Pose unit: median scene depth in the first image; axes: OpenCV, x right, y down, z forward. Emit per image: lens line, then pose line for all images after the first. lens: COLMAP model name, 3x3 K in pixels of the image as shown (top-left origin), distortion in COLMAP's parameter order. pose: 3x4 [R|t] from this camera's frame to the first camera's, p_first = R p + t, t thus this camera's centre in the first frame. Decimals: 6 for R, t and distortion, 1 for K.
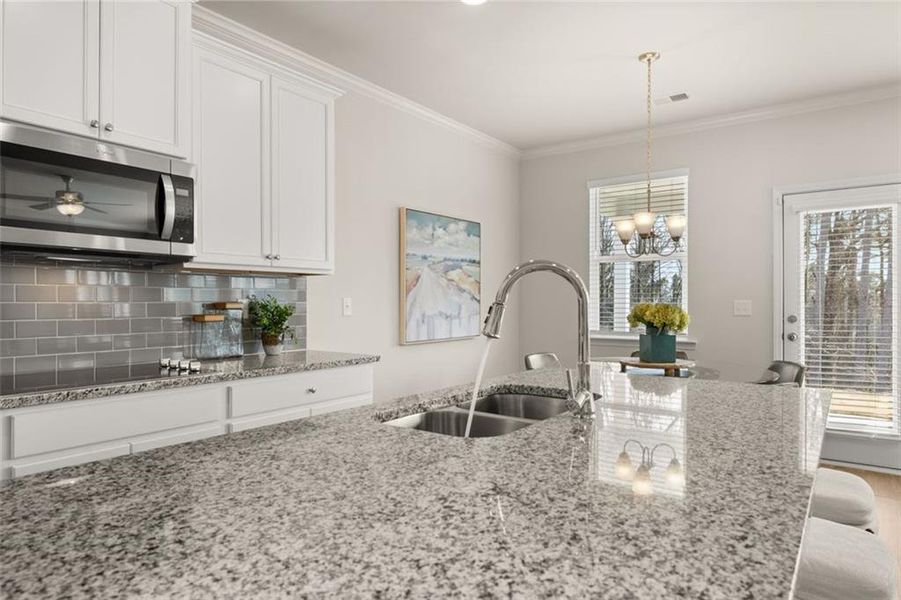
lens RADIAL K [[554.5, 0, 450.3], [0, 554.5, 300.1], [0, 0, 1]] dist [0.007980, -0.000200]
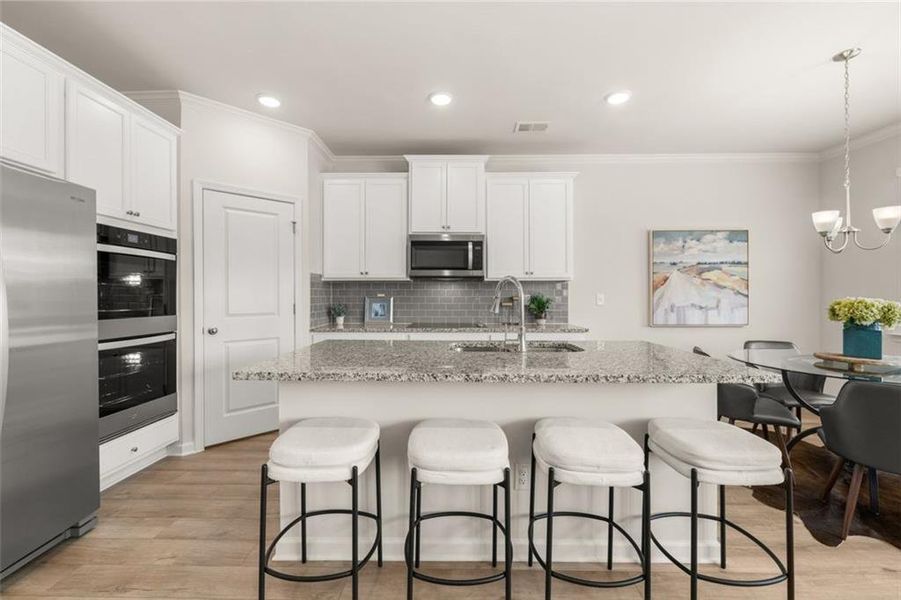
lens RADIAL K [[371.3, 0, 444.0], [0, 371.3, 297.1], [0, 0, 1]] dist [-0.010630, -0.000301]
pose [[0.570122, 0.000640, -0.821559, 0.372407], [0.003439, 0.999989, 0.003165, 0.000503], [0.821553, -0.004630, 0.570114, 0.012009]]
